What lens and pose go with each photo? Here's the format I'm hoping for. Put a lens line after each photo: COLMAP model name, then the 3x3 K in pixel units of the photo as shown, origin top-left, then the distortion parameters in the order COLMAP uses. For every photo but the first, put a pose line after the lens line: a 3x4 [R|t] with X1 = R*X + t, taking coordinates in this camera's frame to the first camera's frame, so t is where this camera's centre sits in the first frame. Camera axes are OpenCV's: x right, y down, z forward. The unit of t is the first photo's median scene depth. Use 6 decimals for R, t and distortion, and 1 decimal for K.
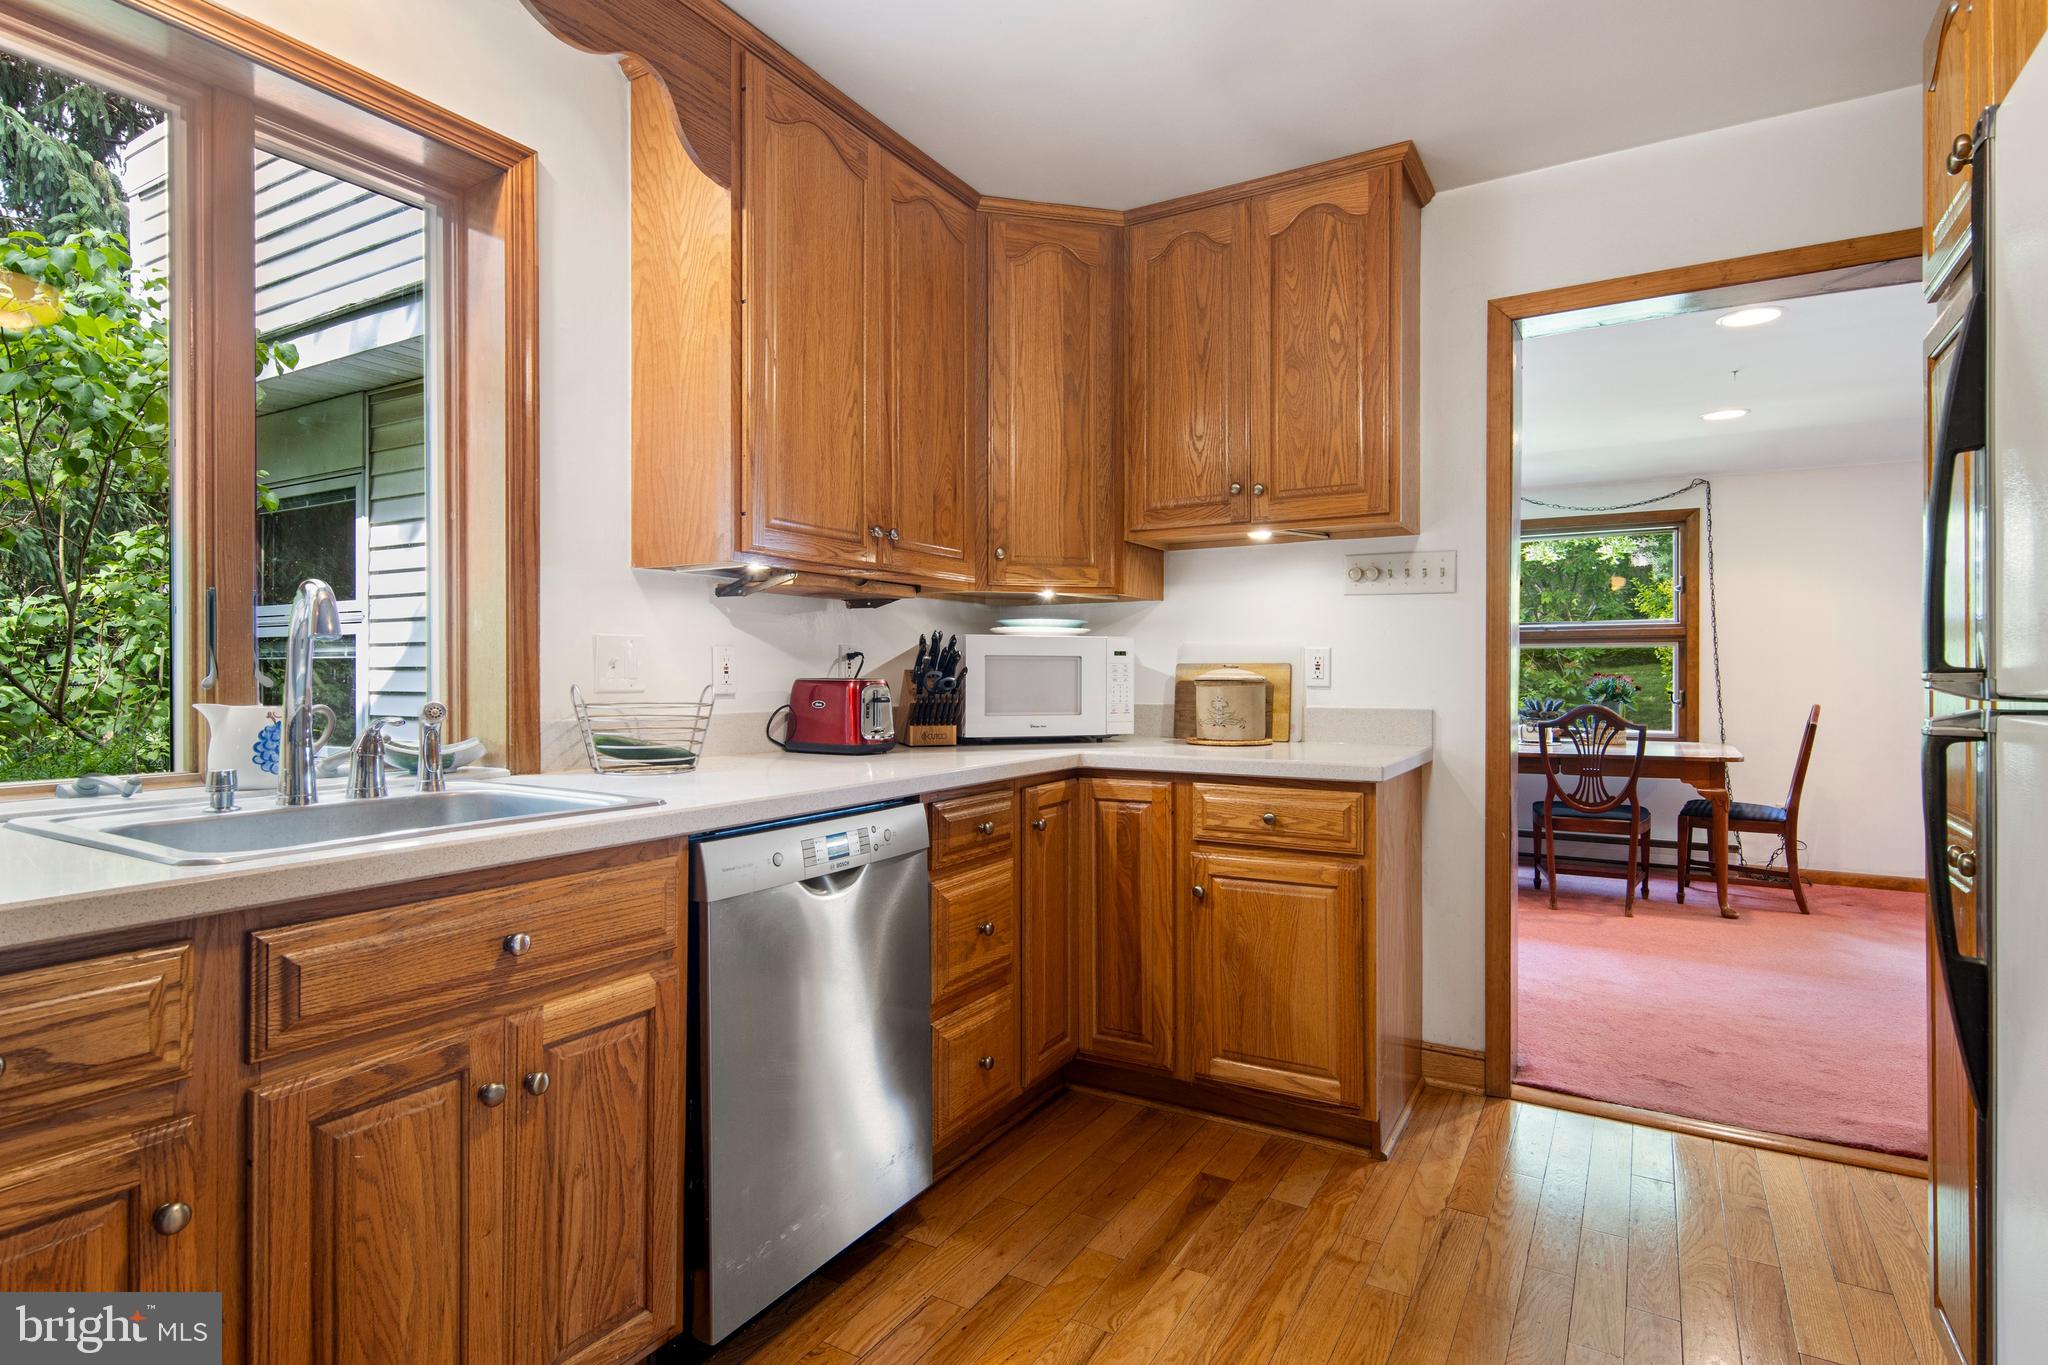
lens RADIAL K [[1053.2, 0, 1026.6], [0, 1053.2, 672.8], [0, 0, 1]] dist [0.010739, -0.002972]
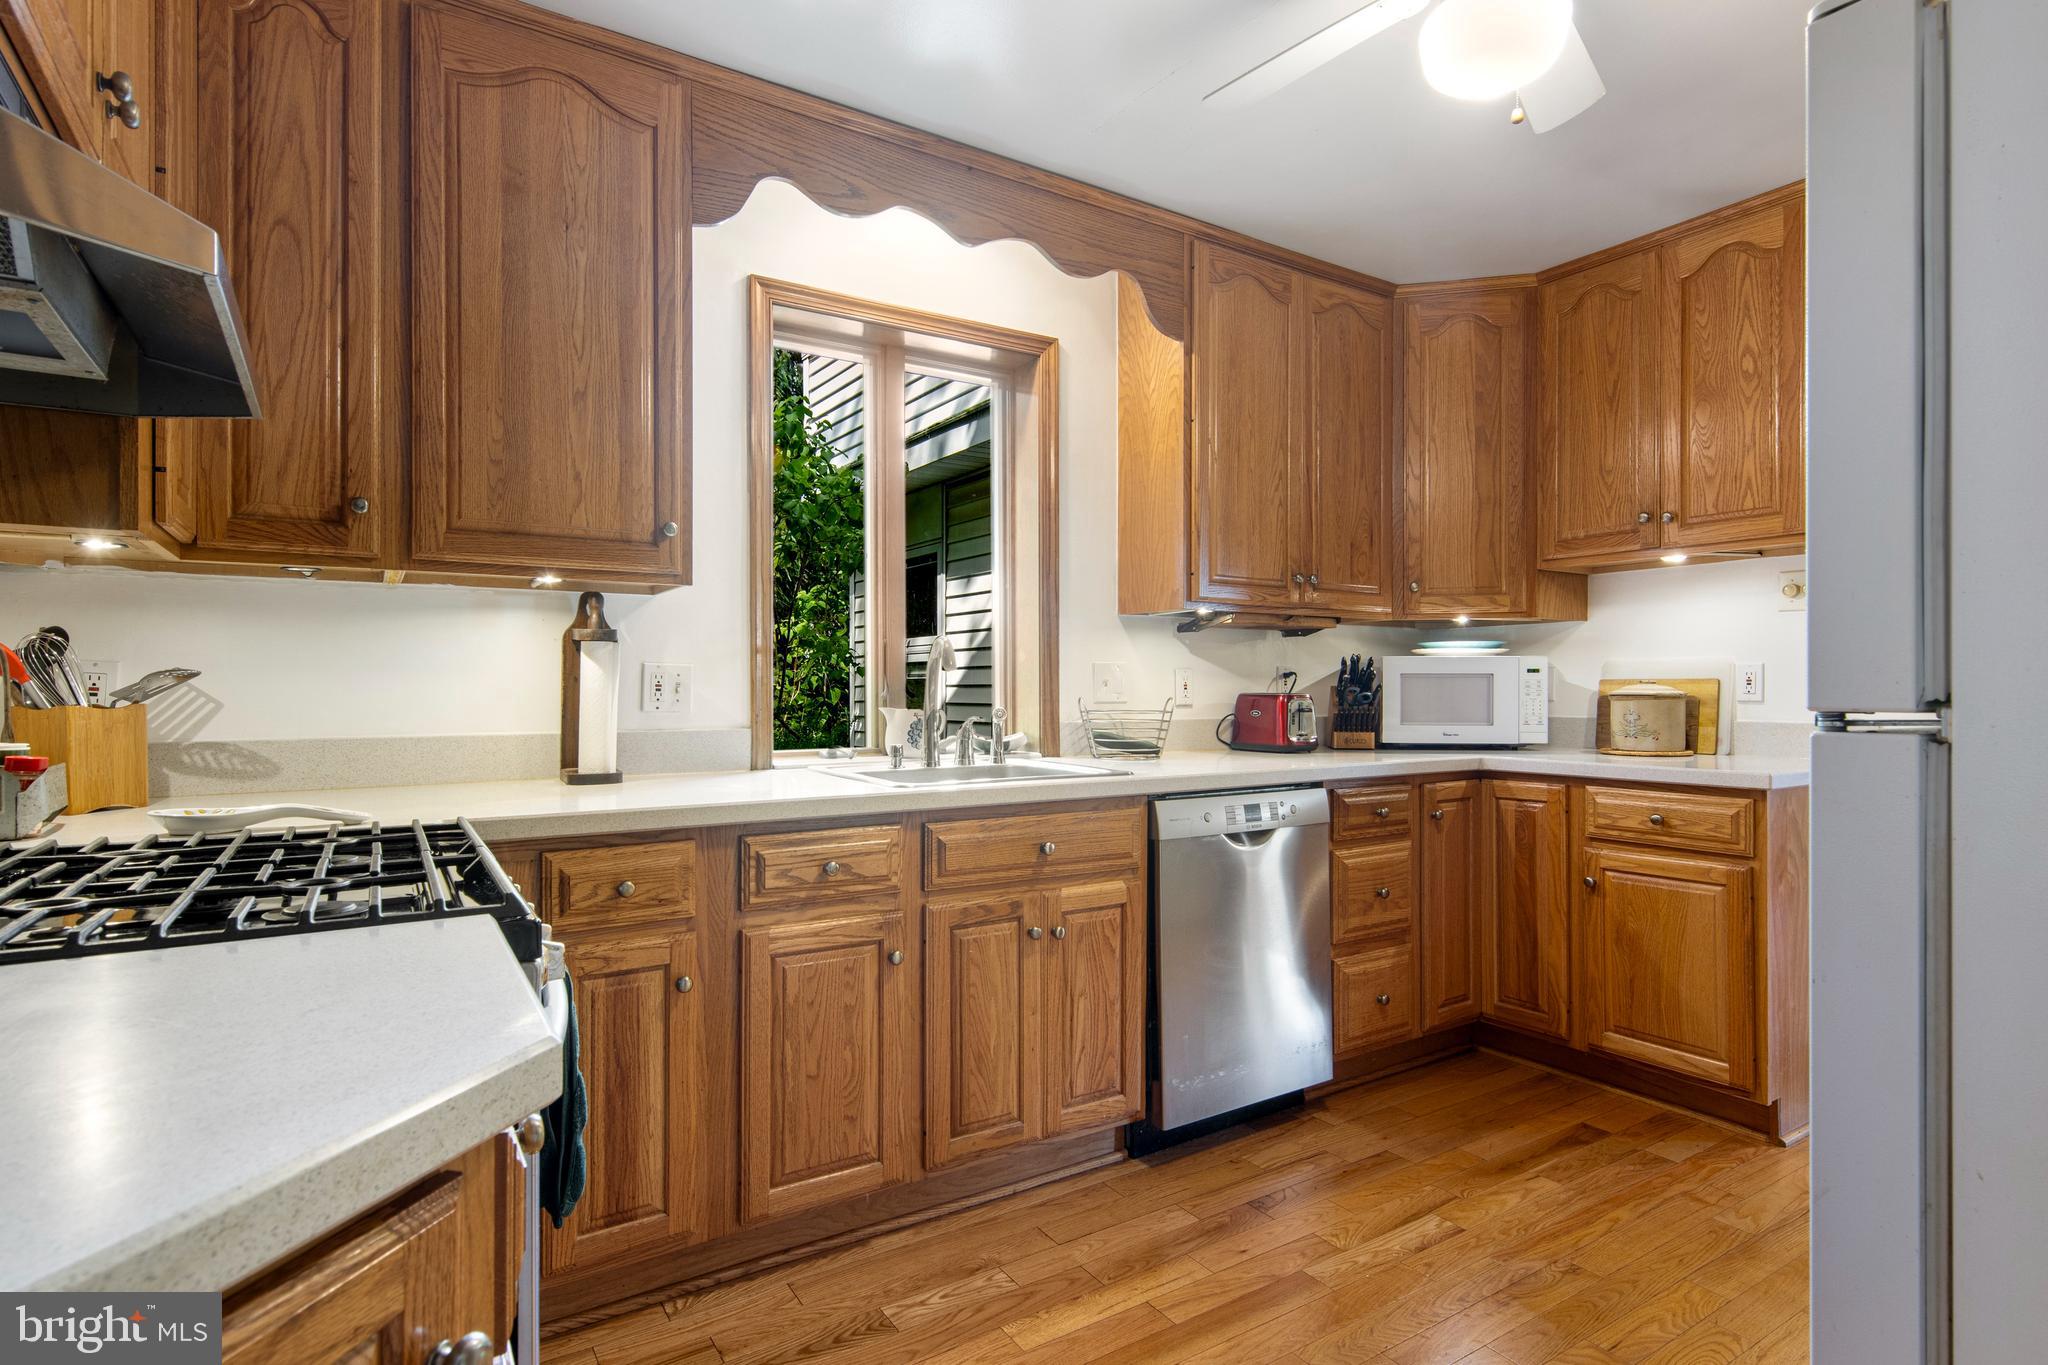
lens RADIAL K [[1044.0, 0, 1023.1], [0, 1044.0, 684.9], [0, 0, 1]] dist [0.010576, -0.001296]
pose [[0.892573, -0.003255, -0.450891, 0.137788], [0.001784, 0.999992, -0.003687, -0.000555], [0.450899, 0.002487, 0.892571, -0.295915]]
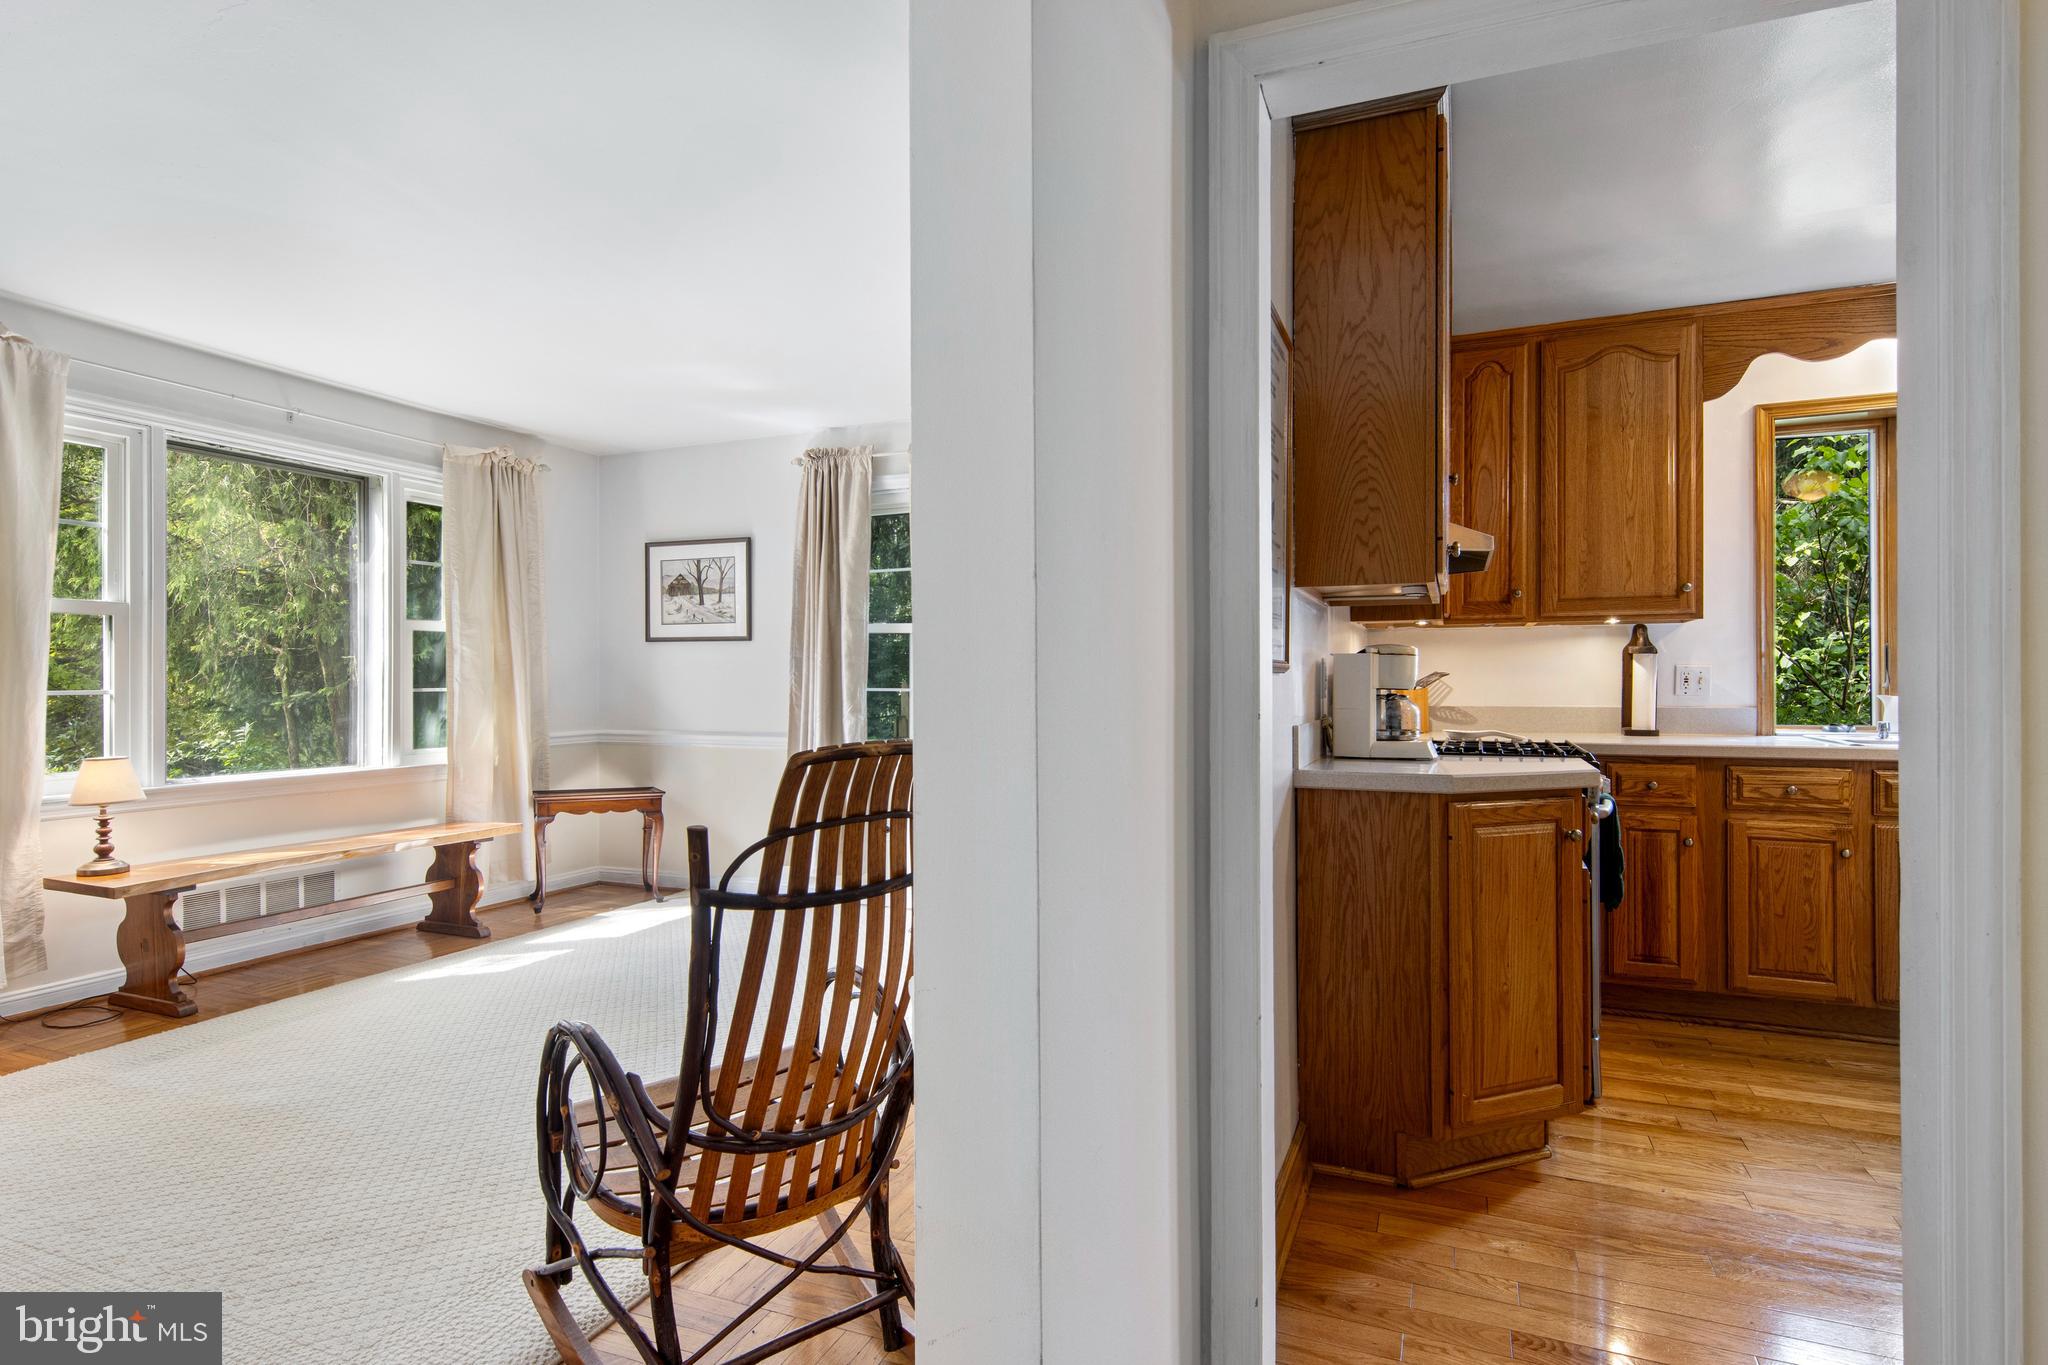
lens RADIAL K [[1044.0, 0, 1023.1], [0, 1044.0, 684.9], [0, 0, 1]] dist [0.010576, -0.001296]
pose [[0.143043, -0.000246, -0.989716, 0.845416], [0.002245, 0.999997, 0.000076, 0.002566], [0.989714, -0.002232, 0.143043, -0.815228]]
